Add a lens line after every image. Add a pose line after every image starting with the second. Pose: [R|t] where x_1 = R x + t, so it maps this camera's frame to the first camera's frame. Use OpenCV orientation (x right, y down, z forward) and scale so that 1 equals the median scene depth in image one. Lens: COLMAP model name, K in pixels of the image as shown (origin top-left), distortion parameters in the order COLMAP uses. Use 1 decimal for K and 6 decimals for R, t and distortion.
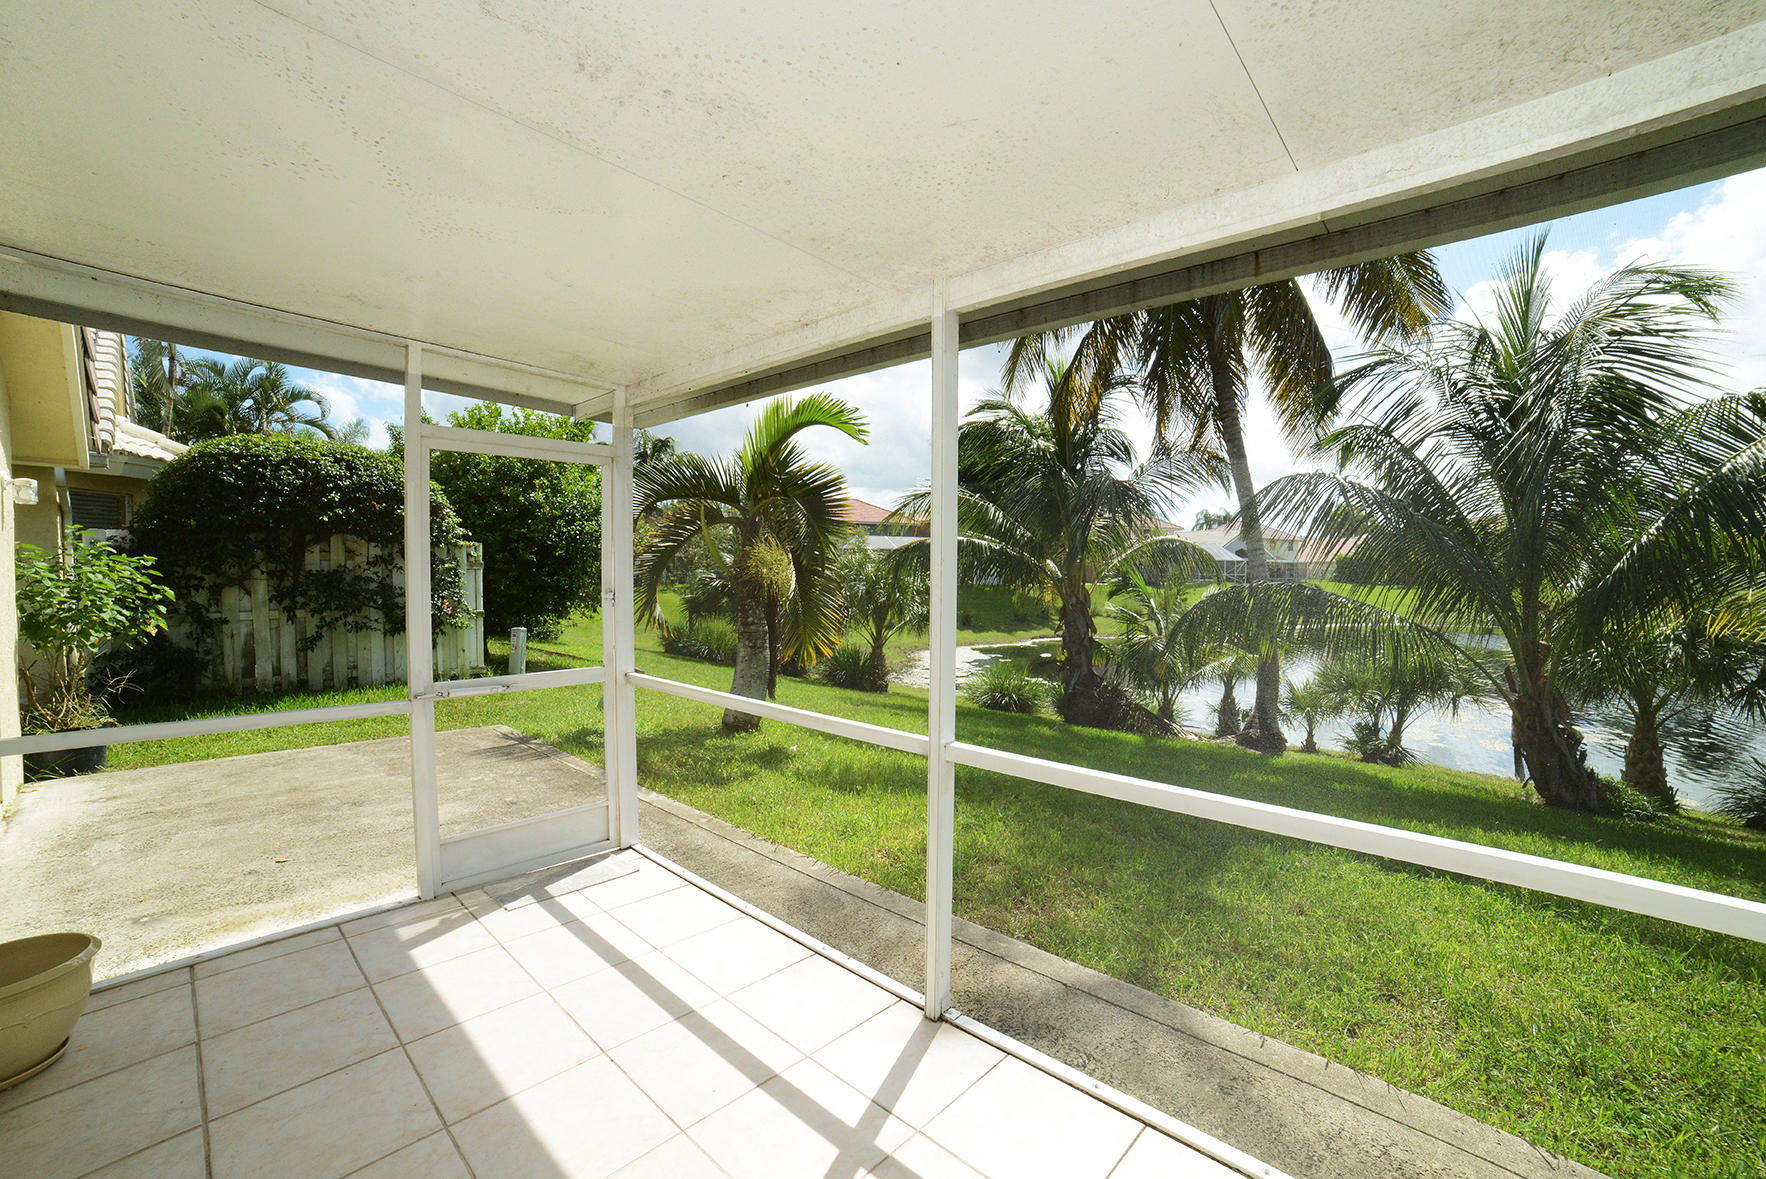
lens RADIAL K [[725.7, 0, 883.0], [0, 725.7, 589.5], [0, 0, 1]] dist [-0.078482, 0.023853]
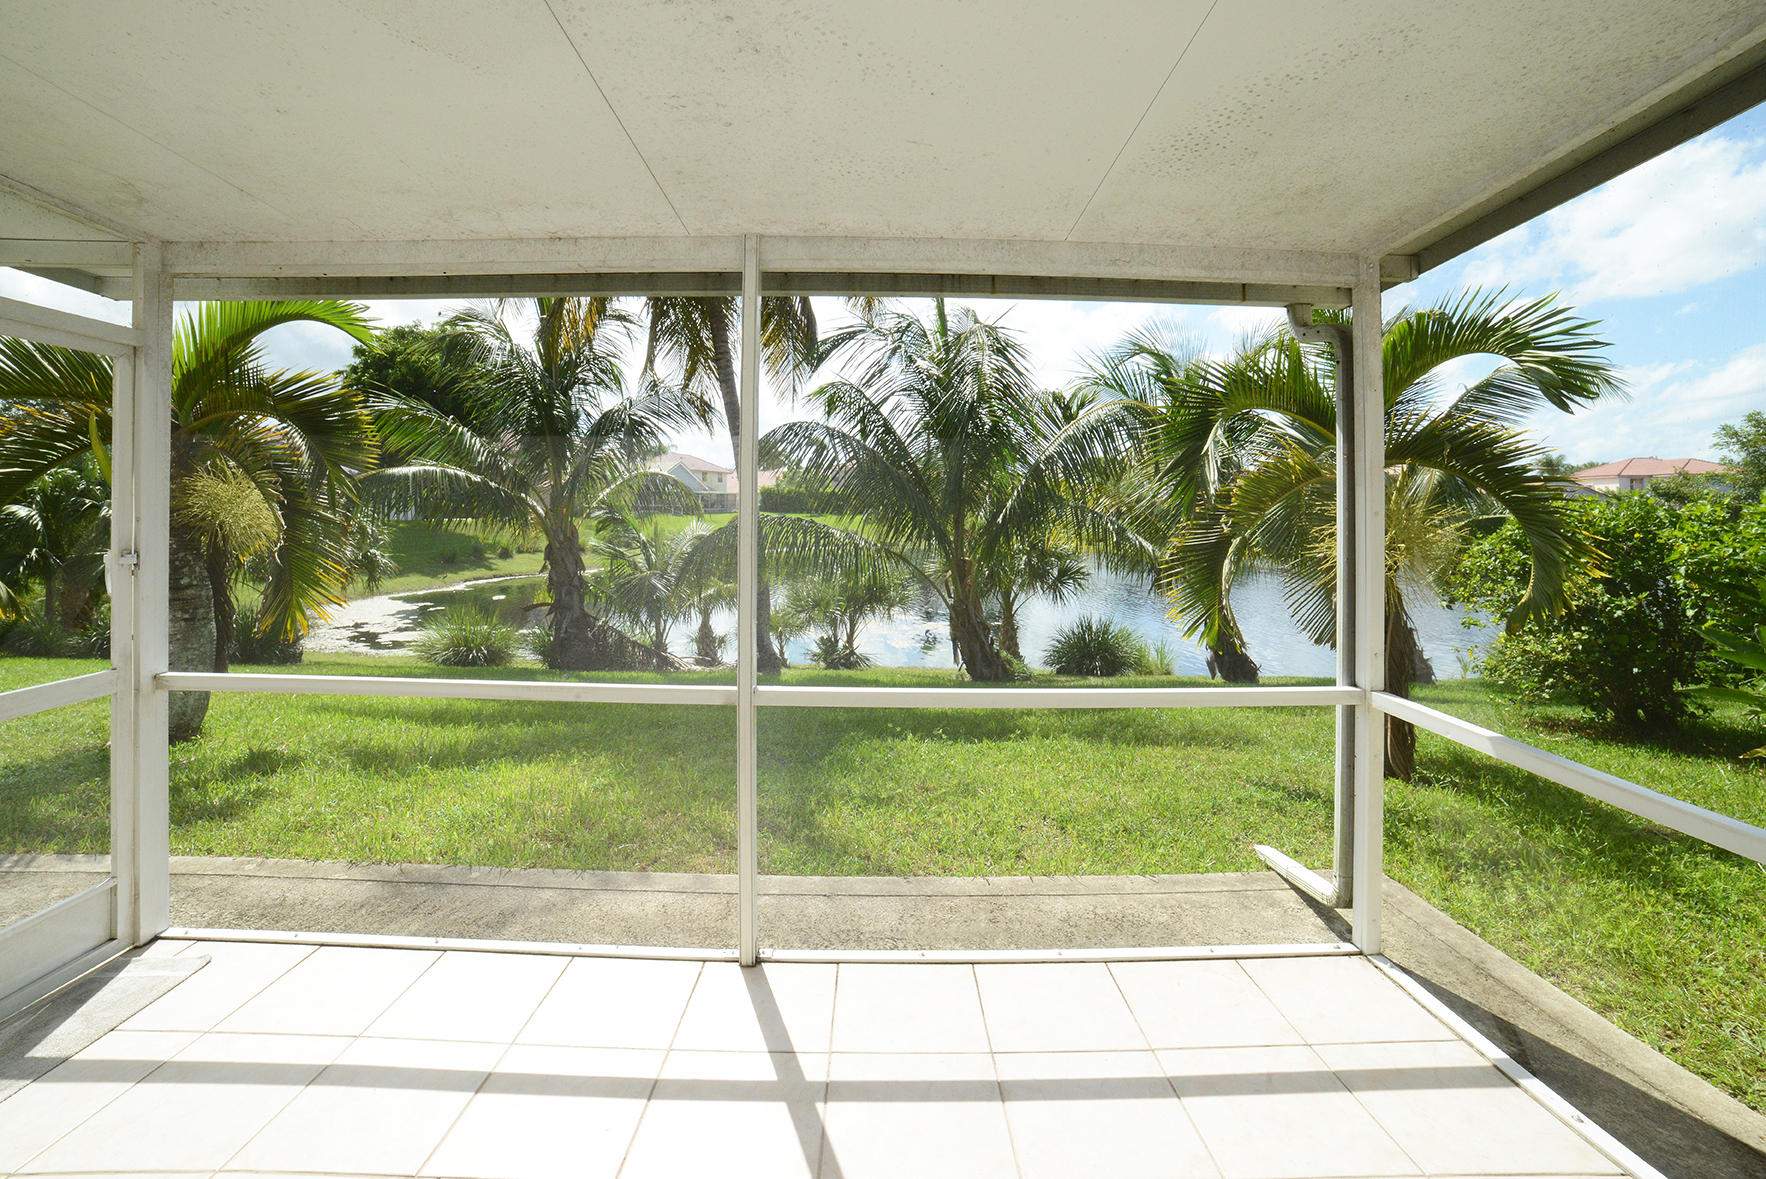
lens RADIAL K [[752.4, 0, 891.0], [0, 752.4, 512.6], [0, 0, 1]] dist [-0.085975, 0.027235]
pose [[0.738219, -0.008130, 0.674512, -0.103883], [0.016732, 0.999840, -0.006262, -0.006150], [-0.674353, 0.015909, 0.738237, 0.018975]]
